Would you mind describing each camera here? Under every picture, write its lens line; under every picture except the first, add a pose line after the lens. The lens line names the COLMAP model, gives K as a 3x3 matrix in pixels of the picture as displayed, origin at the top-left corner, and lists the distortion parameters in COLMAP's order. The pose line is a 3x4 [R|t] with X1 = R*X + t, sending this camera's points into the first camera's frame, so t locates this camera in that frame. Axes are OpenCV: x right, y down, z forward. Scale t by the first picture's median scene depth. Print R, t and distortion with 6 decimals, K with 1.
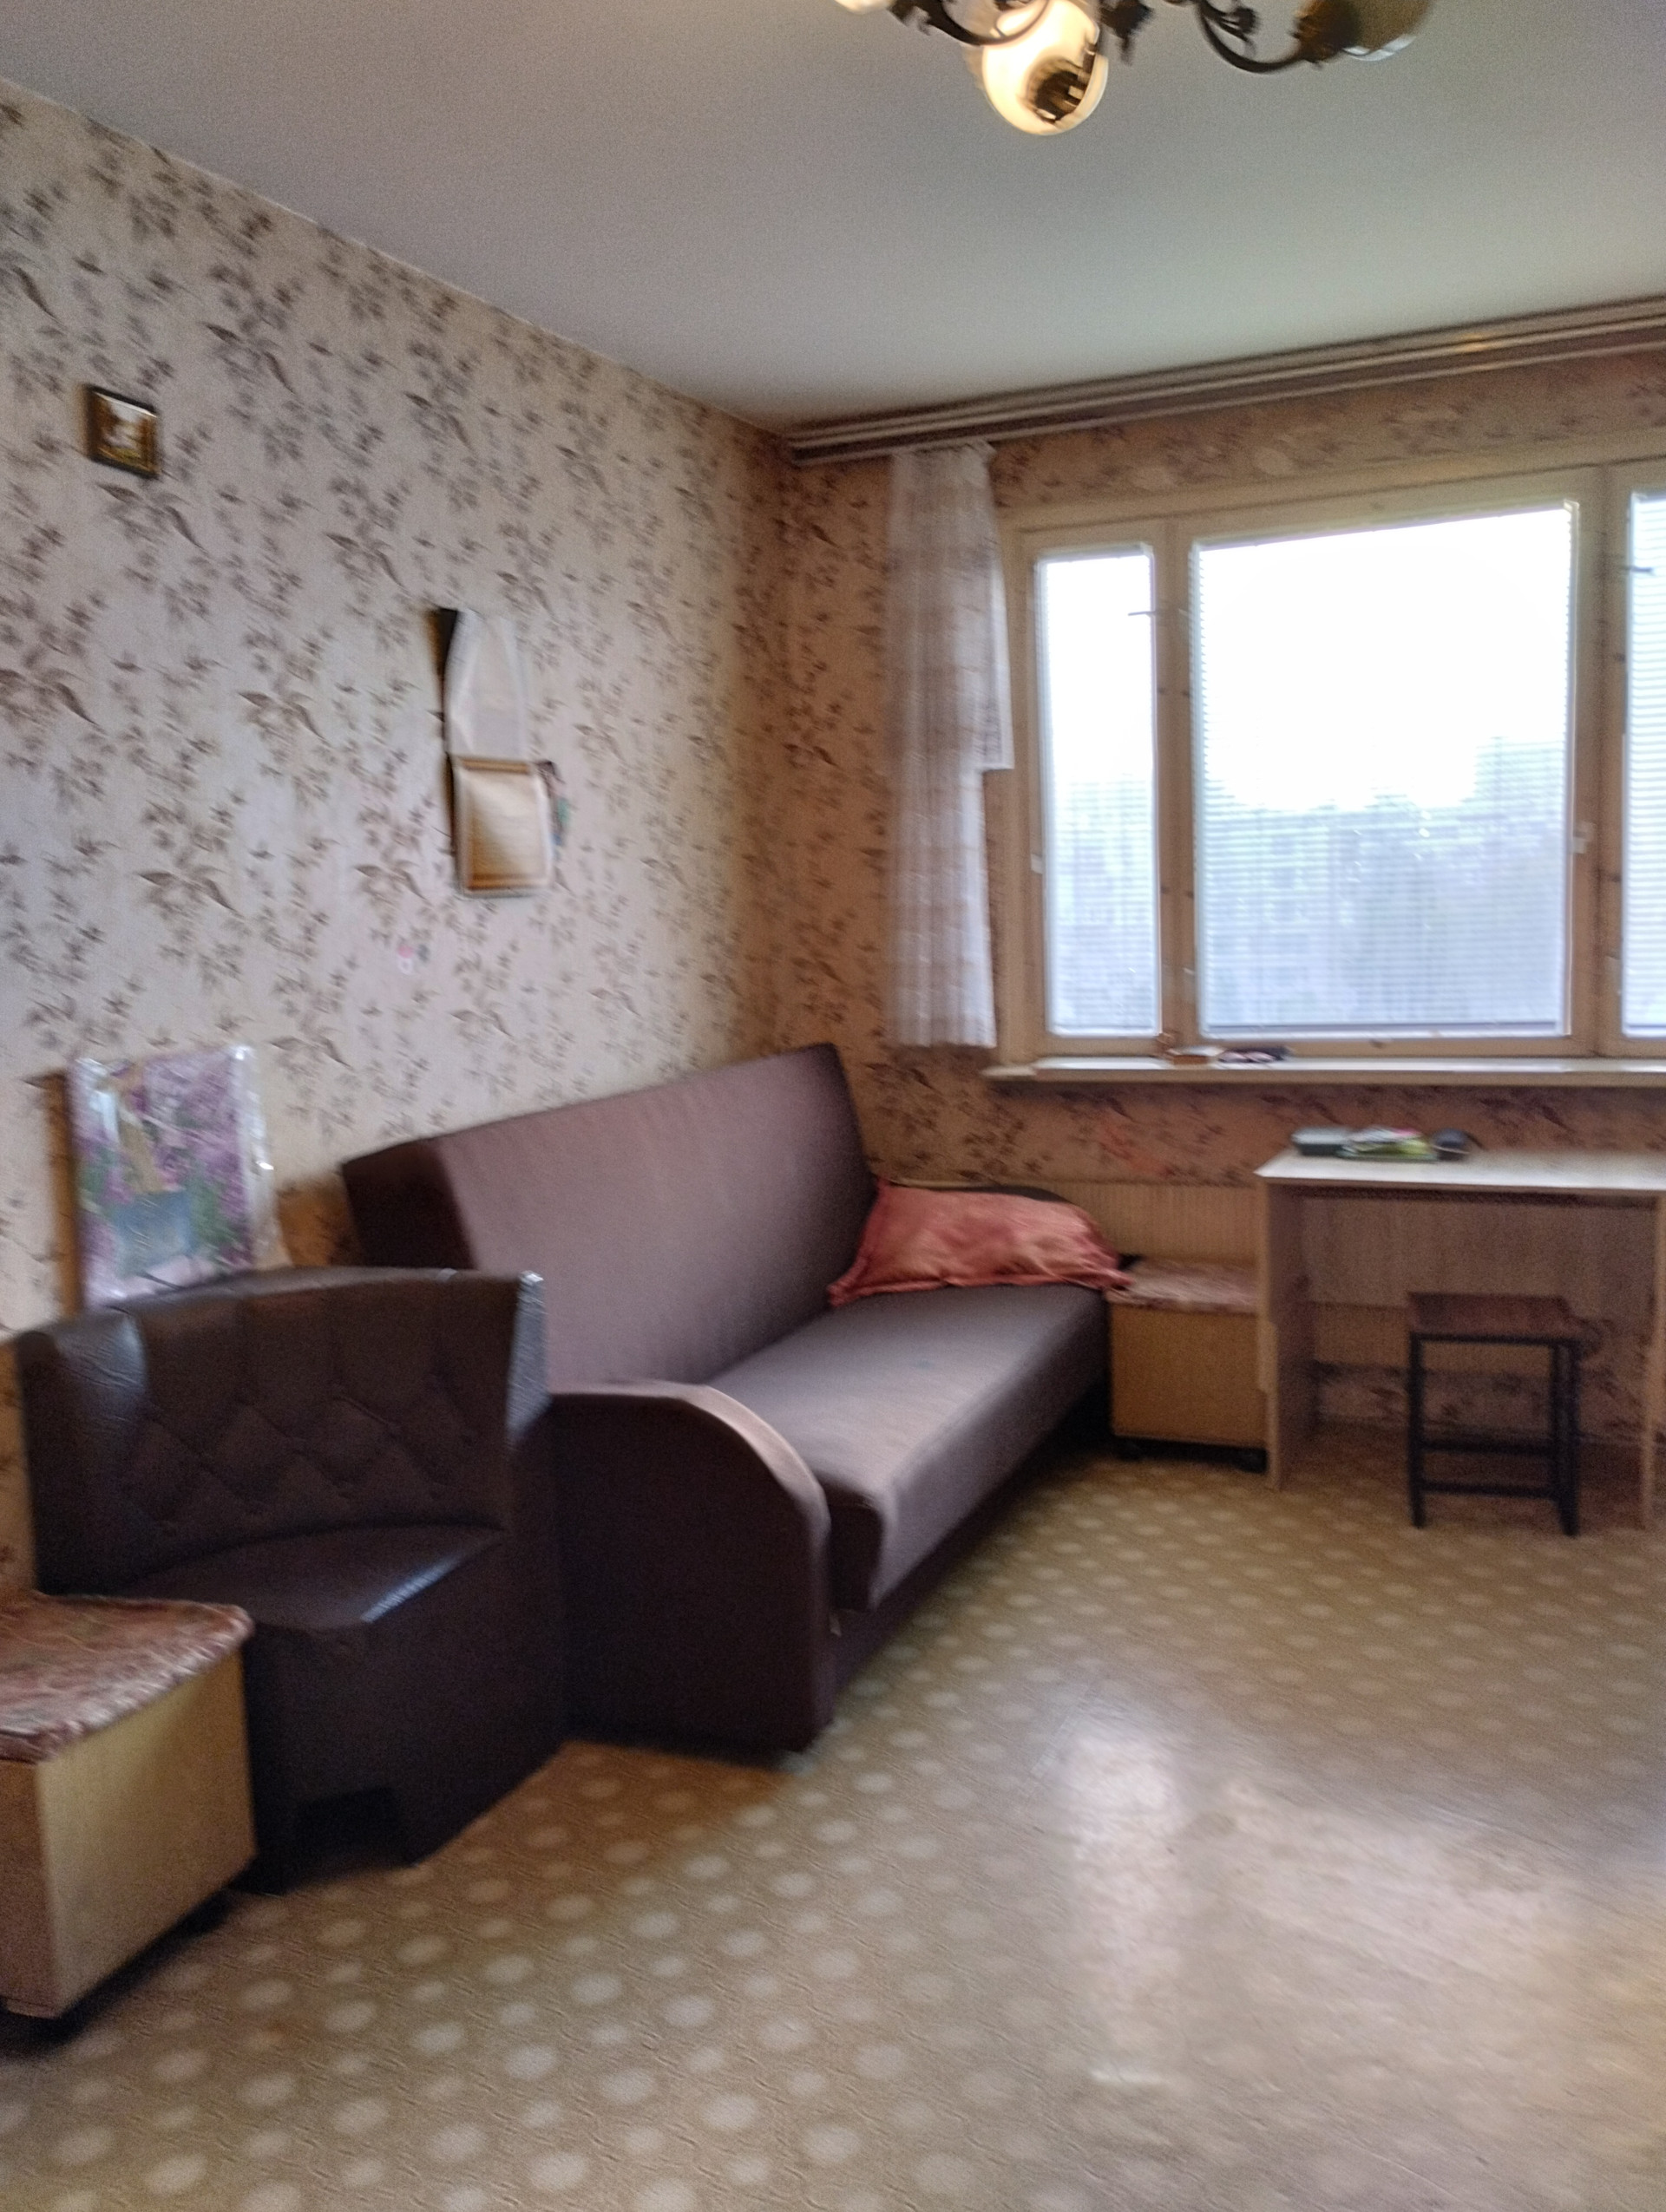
lens RADIAL K [[1834.2, 0, 845.7], [0, 1834.2, 1103.0], [0, 0, 1]] dist [0.066433, -0.077601]
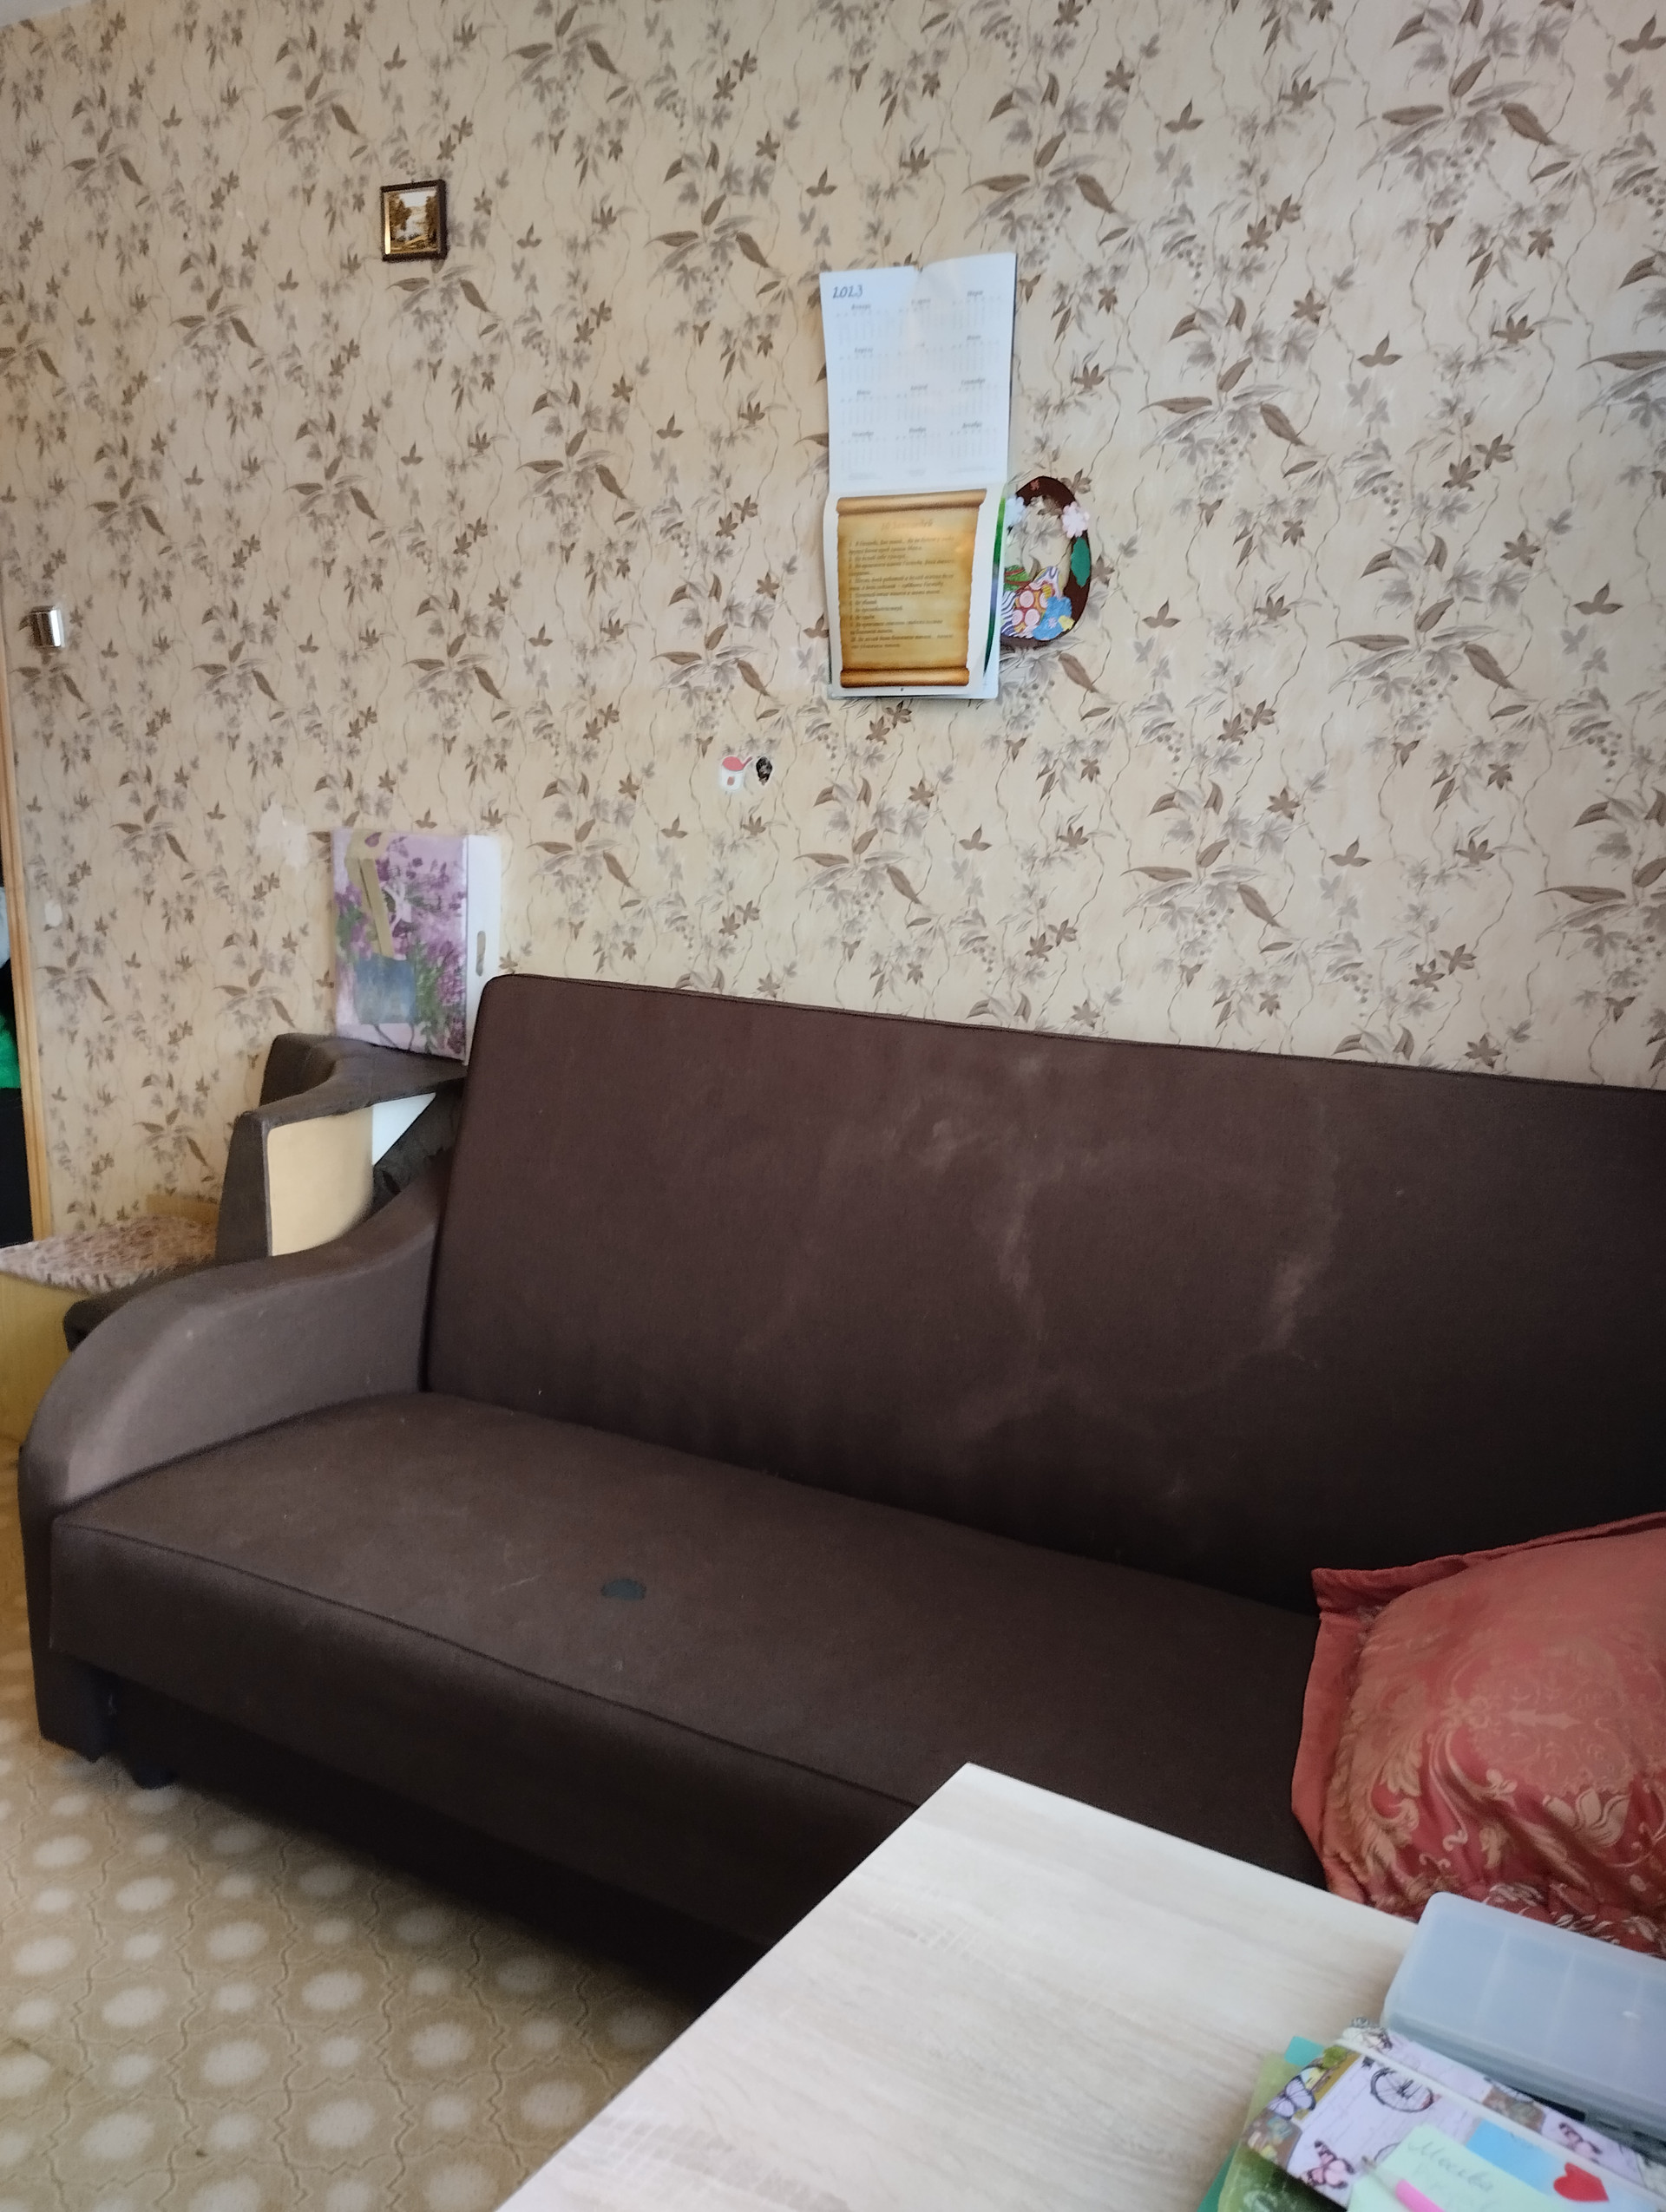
lens RADIAL K [[1834.2, 0, 845.7], [0, 1834.2, 1103.0], [0, 0, 1]] dist [0.066433, -0.077601]
pose [[-0.139484, 0.229299, -0.963310, 0.647515], [-0.128364, 0.960425, 0.247198, -0.169321], [0.981869, 0.158135, -0.104531, 1.354946]]
